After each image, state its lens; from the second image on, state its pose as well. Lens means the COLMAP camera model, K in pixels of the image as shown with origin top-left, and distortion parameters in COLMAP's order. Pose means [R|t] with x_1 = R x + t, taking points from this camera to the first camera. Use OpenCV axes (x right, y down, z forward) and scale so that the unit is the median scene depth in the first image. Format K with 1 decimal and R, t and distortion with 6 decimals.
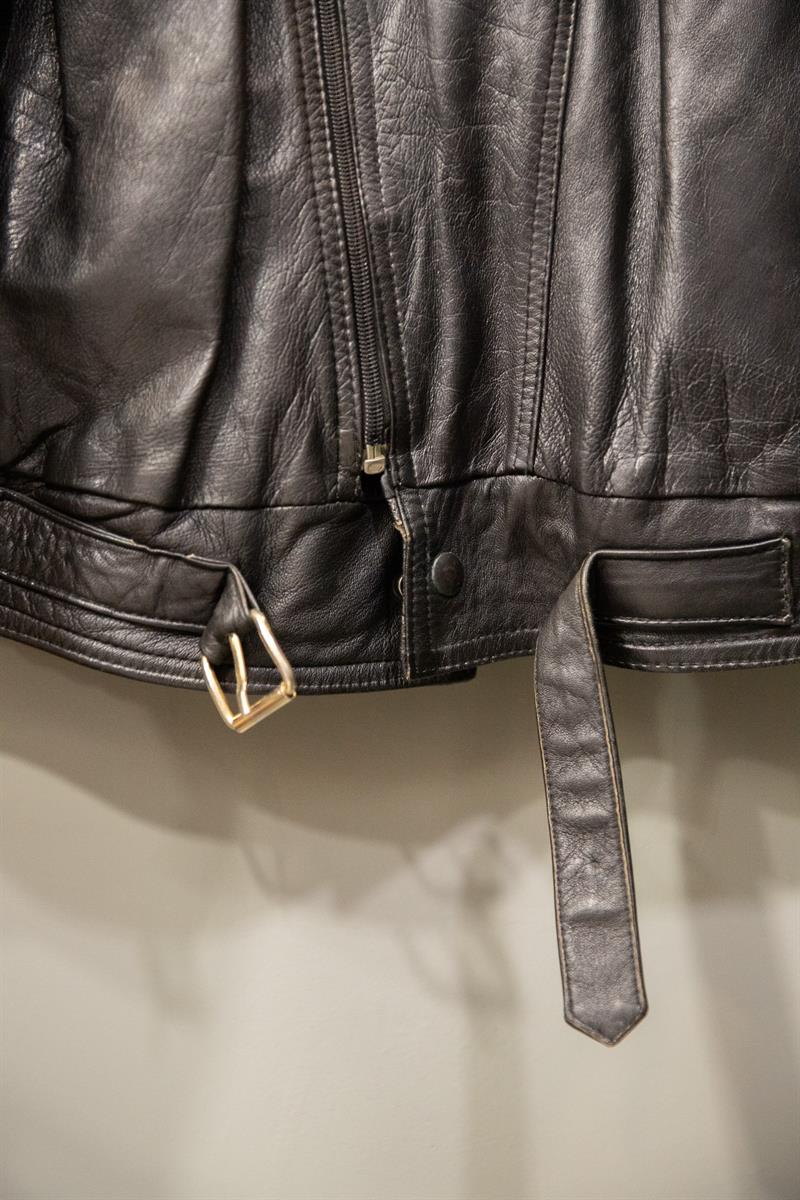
lens RADIAL K [[2099.5, 0, 407.3], [0, 2099.5, 593.8], [0, 0, 1]] dist [0.132902, 0.000000]
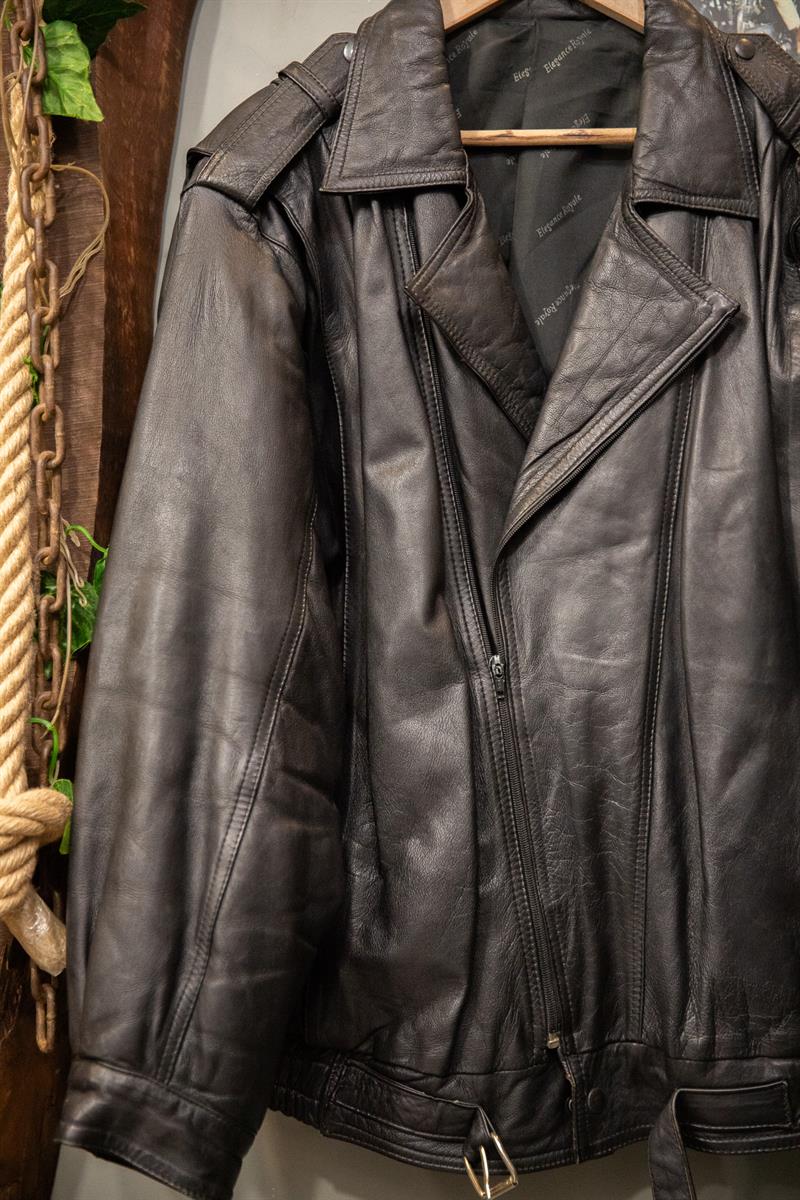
lens RADIAL K [[1783.9, 0, 400.4], [0, 1783.9, 593.8], [0, 0, 1]] dist [0.074516, 0.000000]
pose [[0.997066, -0.043667, -0.062875, -0.033251], [0.037623, 0.994834, -0.094286, -0.307464], [0.066667, 0.091644, 0.993558, -0.587158]]
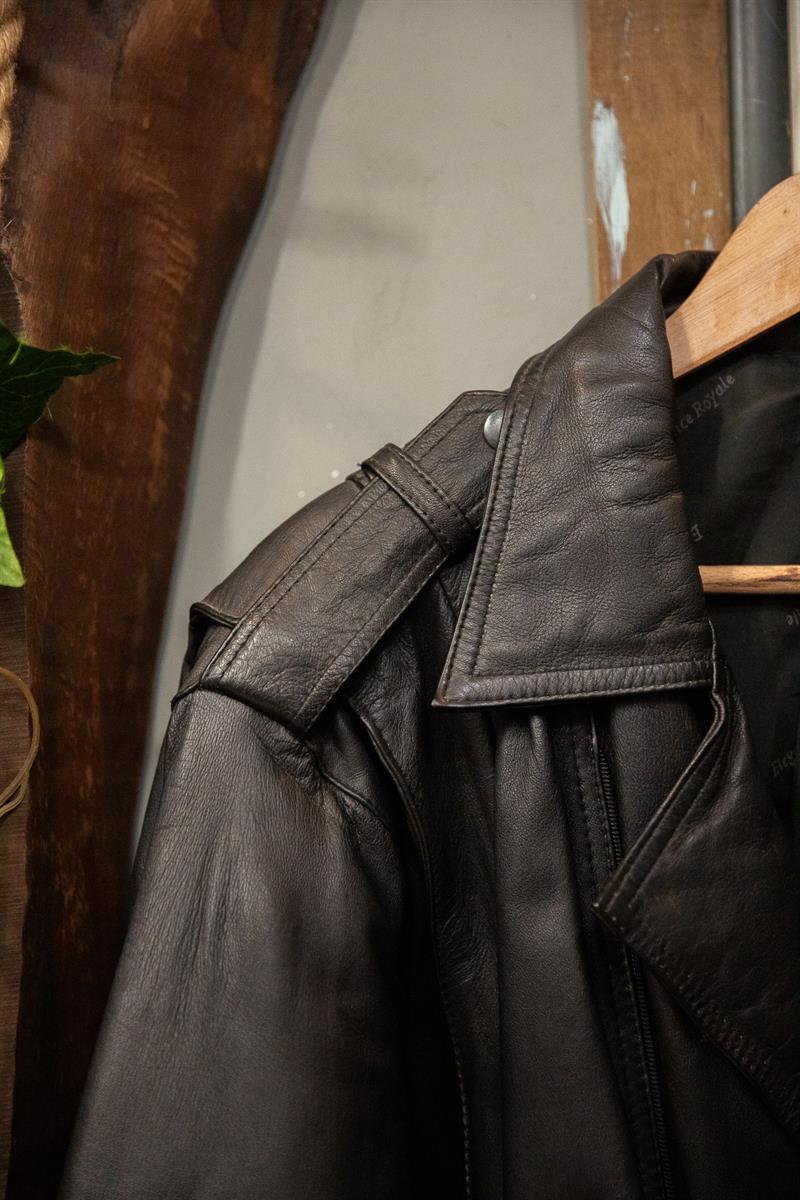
lens RADIAL K [[2140.3, 0, 376.6], [0, 2140.3, 600.6], [0, 0, 1]] dist [0.136537, 0.000000]
pose [[0.989712, -0.027399, -0.140425, -0.073119], [0.009882, 0.992239, -0.123951, -0.743952], [0.142732, 0.121288, 0.982302, -0.034151]]
